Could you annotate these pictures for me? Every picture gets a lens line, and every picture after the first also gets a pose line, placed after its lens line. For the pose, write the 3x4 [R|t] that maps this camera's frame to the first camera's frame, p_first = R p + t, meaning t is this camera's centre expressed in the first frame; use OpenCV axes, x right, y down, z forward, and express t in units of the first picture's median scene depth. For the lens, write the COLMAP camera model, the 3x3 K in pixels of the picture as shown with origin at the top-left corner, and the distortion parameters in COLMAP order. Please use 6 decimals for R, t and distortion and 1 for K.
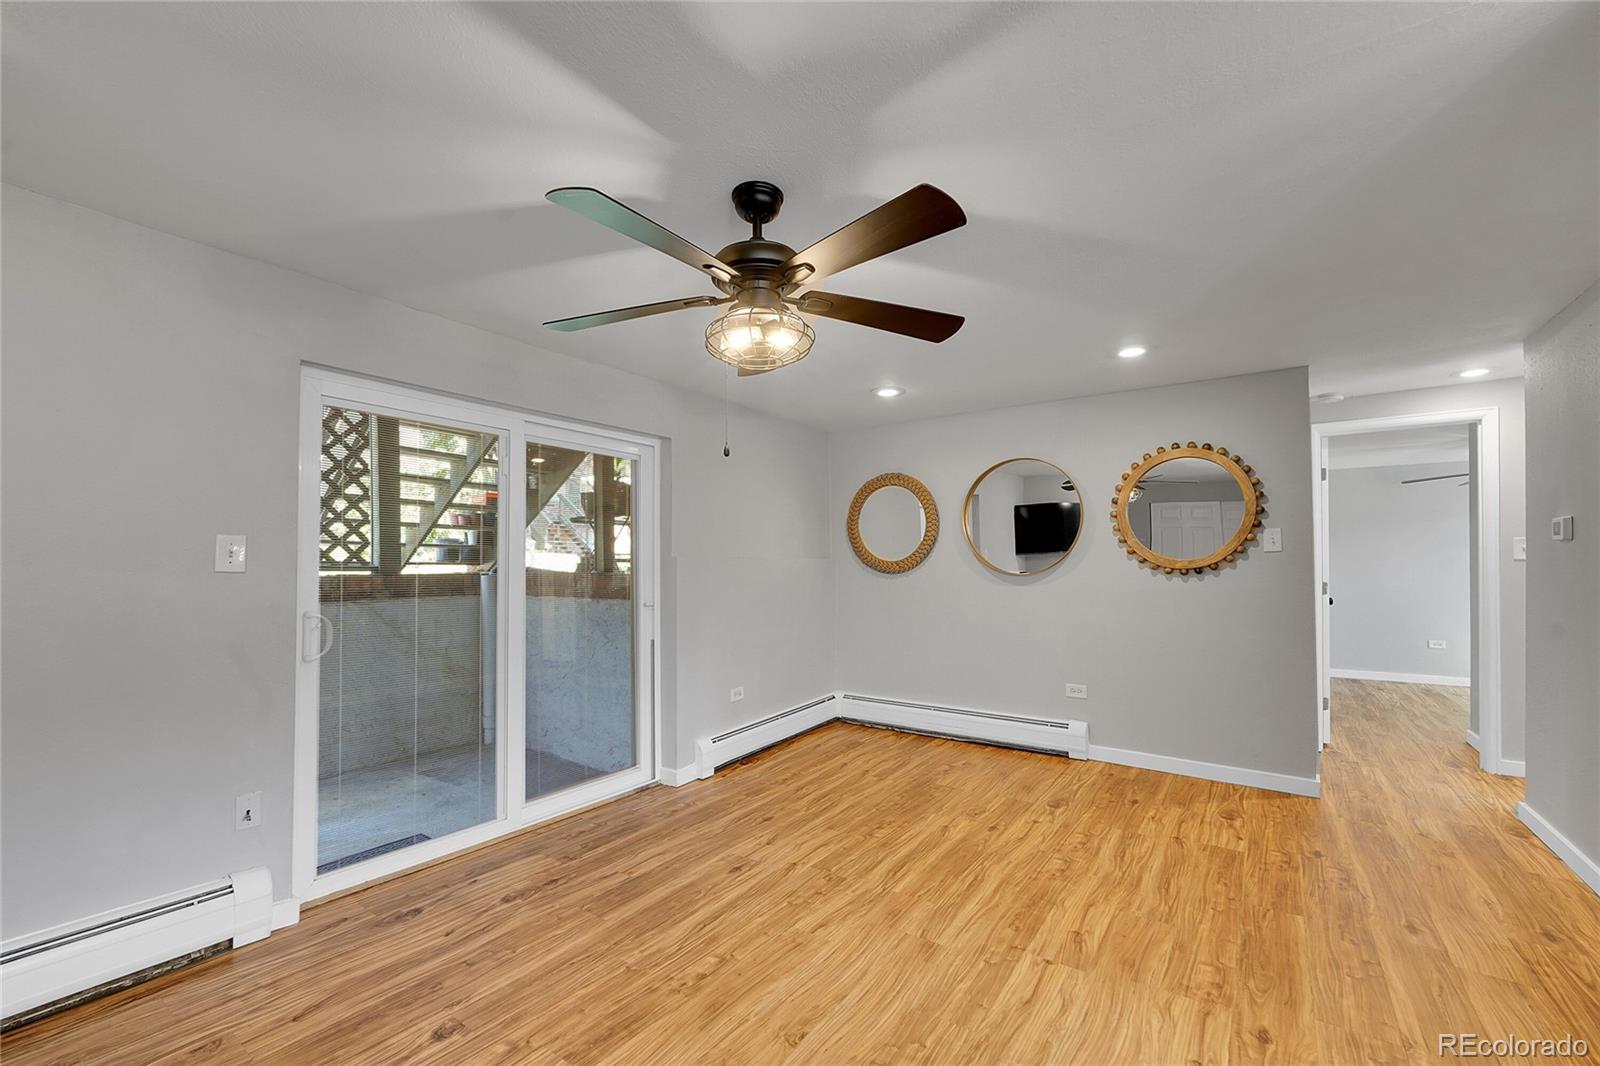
lens RADIAL K [[652.0, 0, 794.5], [0, 652.0, 555.0], [0, 0, 1]] dist [-0.006301, -0.002175]
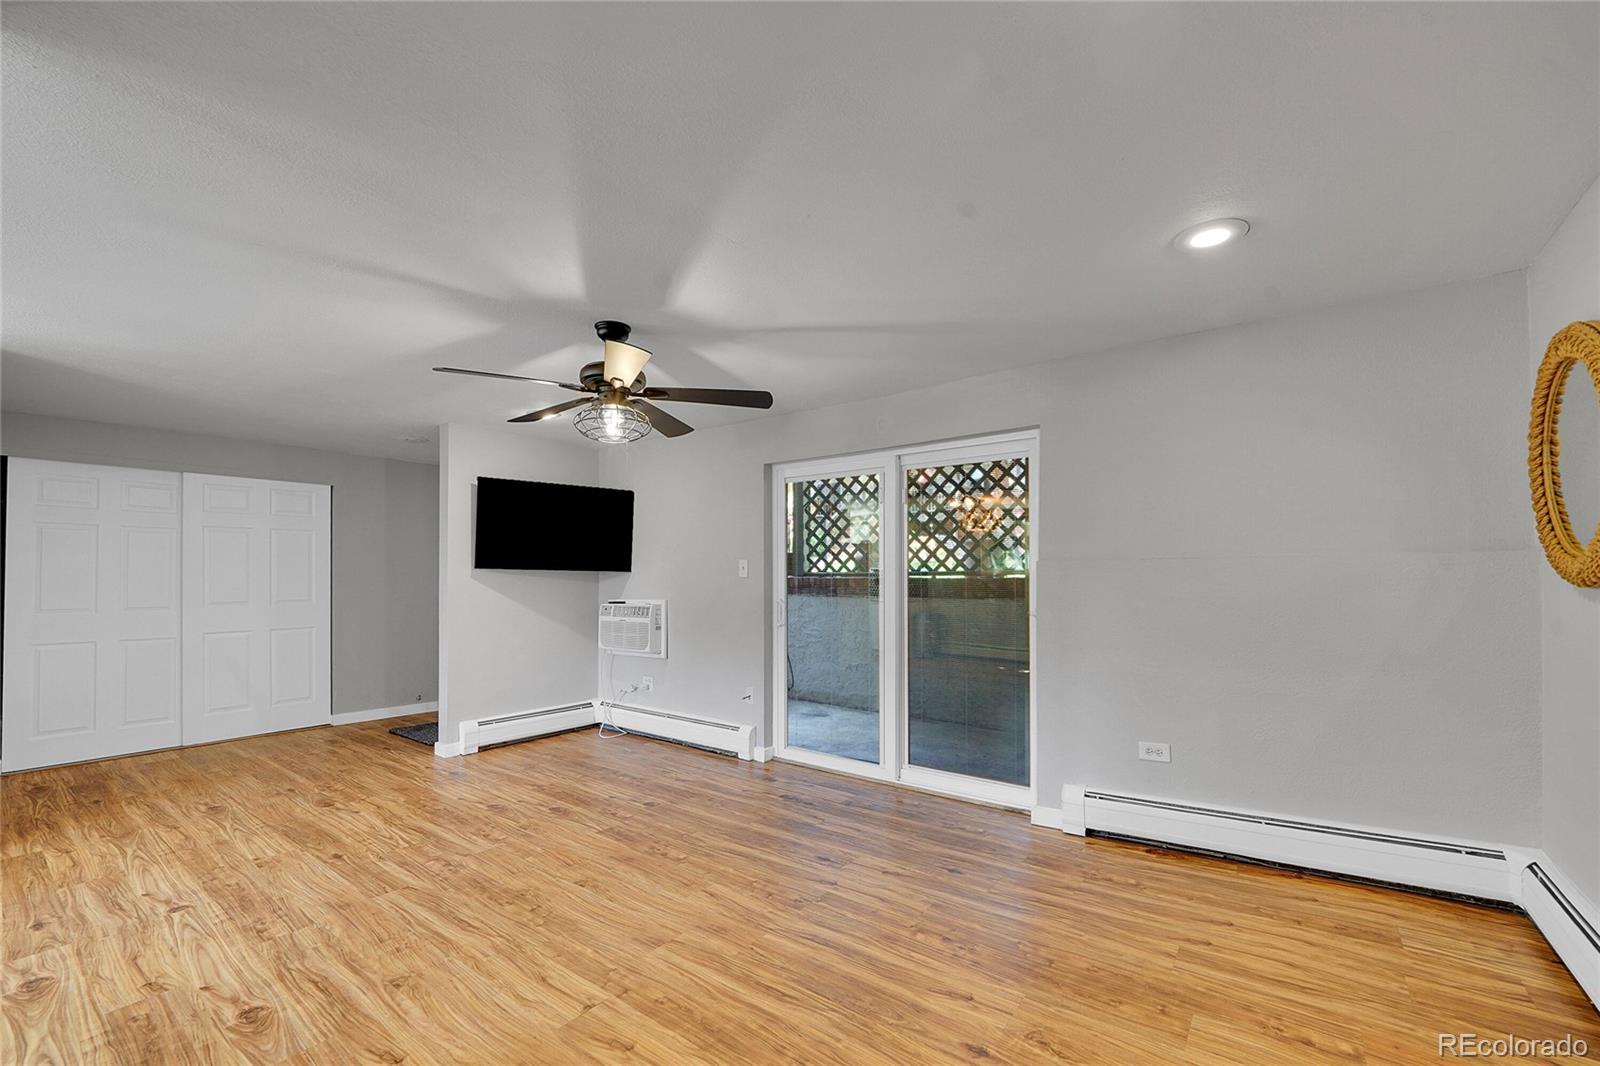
lens RADIAL K [[652.0, 0, 802.4], [0, 652.0, 577.5], [0, 0, 1]] dist [-0.006301, -0.002175]
pose [[-0.016047, 0.006962, -0.999847, 0.929929], [0.026741, 0.999621, 0.006531, 0.015651], [0.999514, -0.026632, -0.016227, 0.954156]]
